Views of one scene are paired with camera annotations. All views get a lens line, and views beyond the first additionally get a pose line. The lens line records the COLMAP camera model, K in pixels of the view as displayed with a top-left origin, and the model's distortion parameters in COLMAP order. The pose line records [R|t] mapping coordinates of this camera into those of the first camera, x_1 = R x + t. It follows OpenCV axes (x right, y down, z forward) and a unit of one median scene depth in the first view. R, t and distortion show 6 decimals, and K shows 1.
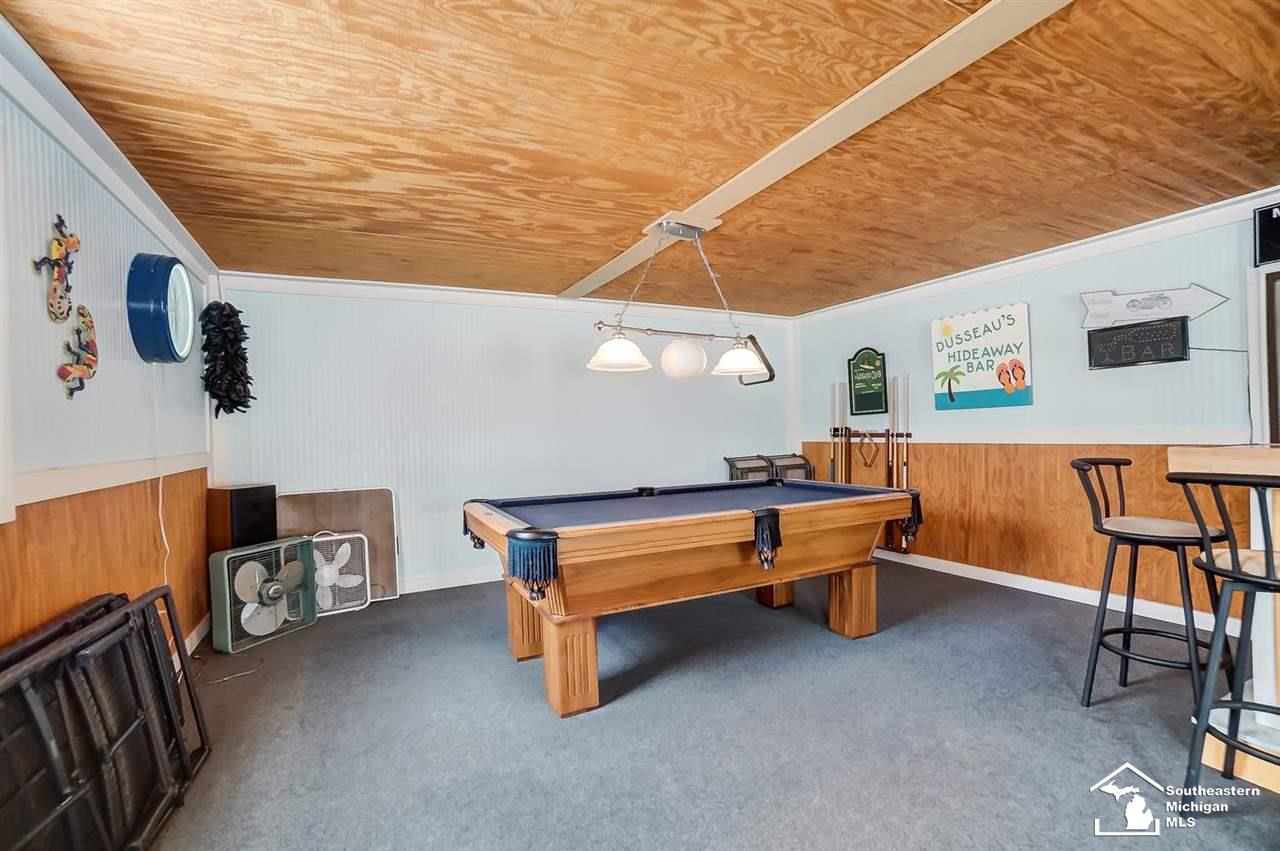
lens RADIAL K [[565.2, 0, 632.8], [0, 565.2, 425.6], [0, 0, 1]] dist [-0.033444, 0.002042]
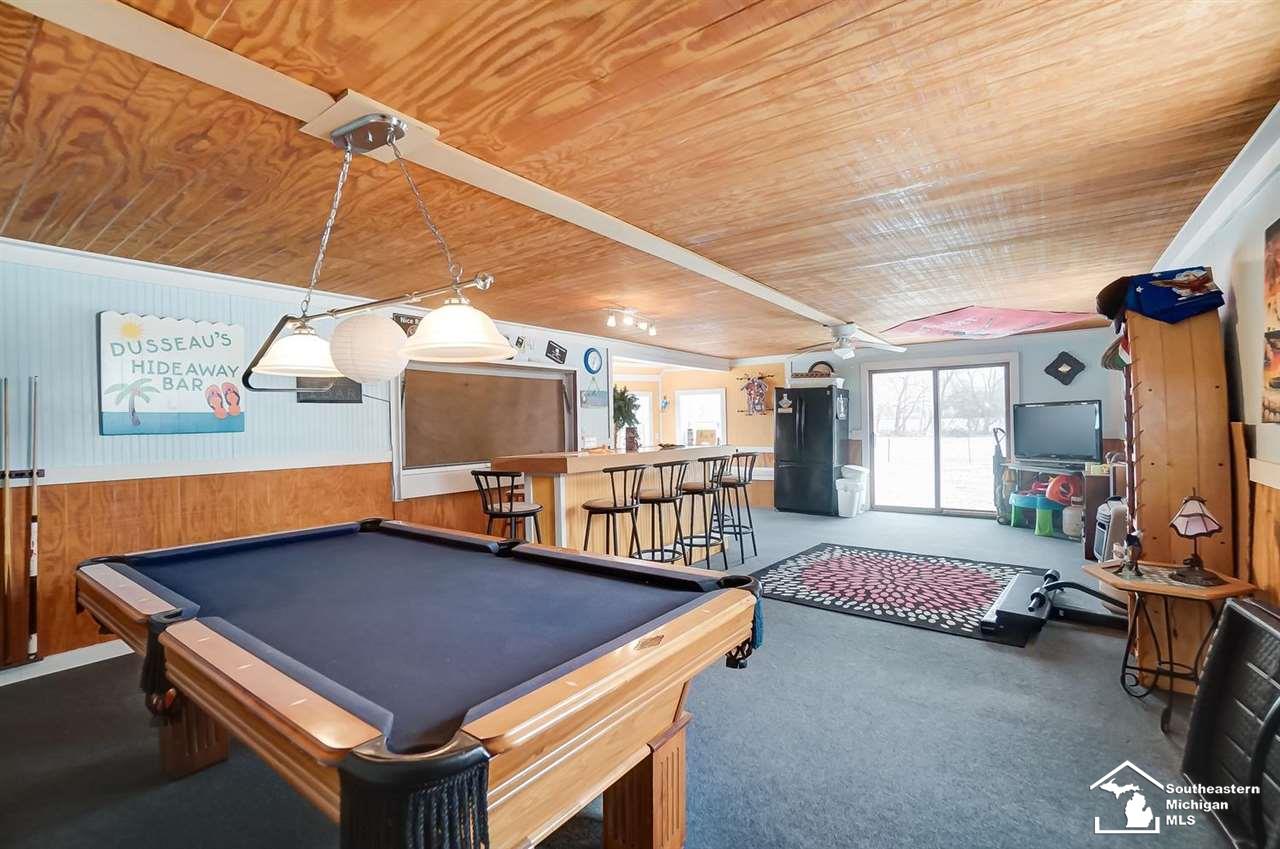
lens RADIAL K [[565.2, 0, 635.4], [0, 565.2, 425.3], [0, 0, 1]] dist [-0.033444, 0.002042]
pose [[-0.456849, 0.031863, 0.888973, -0.453298], [0.021437, 0.999462, -0.024807, -0.009633], [-0.889286, 0.007724, -0.457286, 0.815016]]
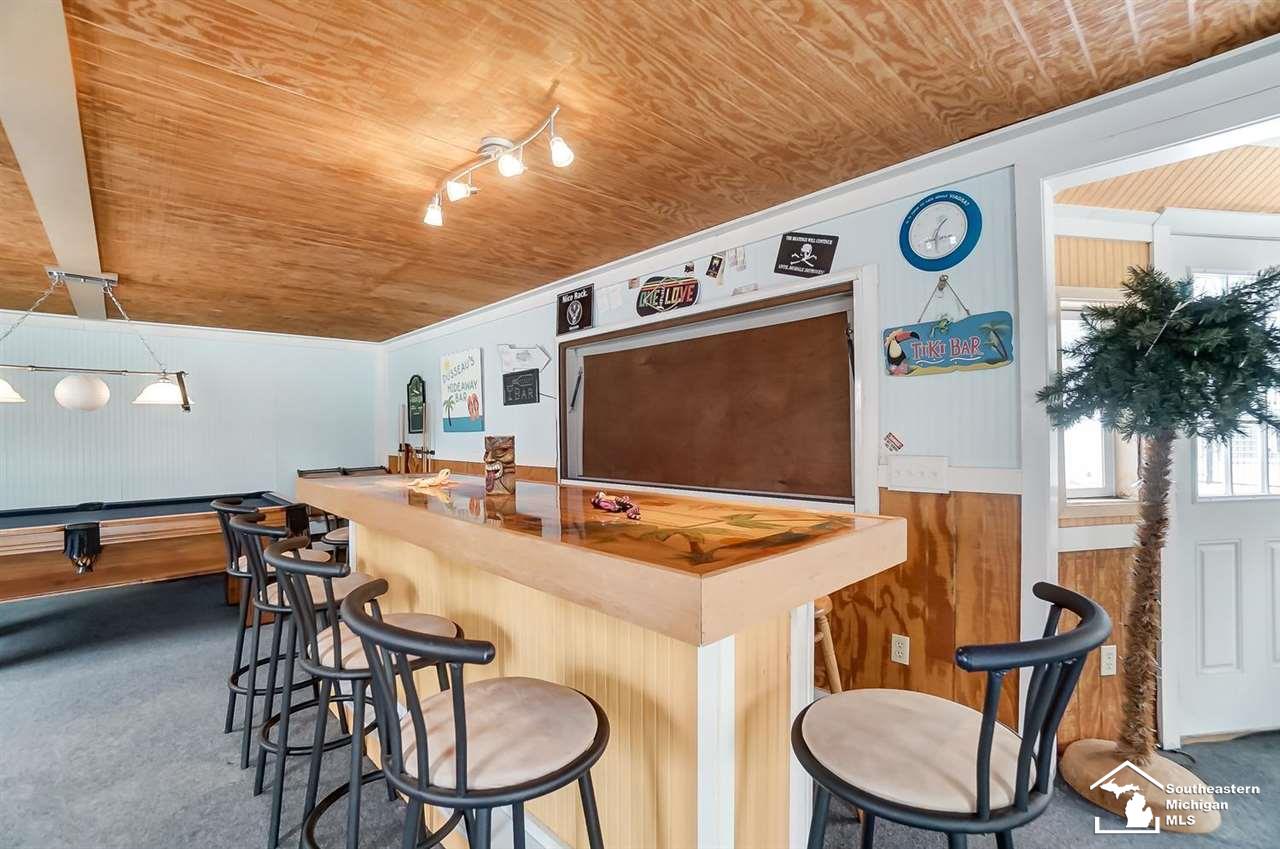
lens RADIAL K [[565.2, 0, 640.3], [0, 565.2, 427.0], [0, 0, 1]] dist [-0.033444, 0.002042]
pose [[0.957169, 0.012474, 0.289262, 0.676367], [-0.012651, 0.999919, -0.001257, -0.047400], [-0.289254, -0.002456, 0.957249, -0.306719]]
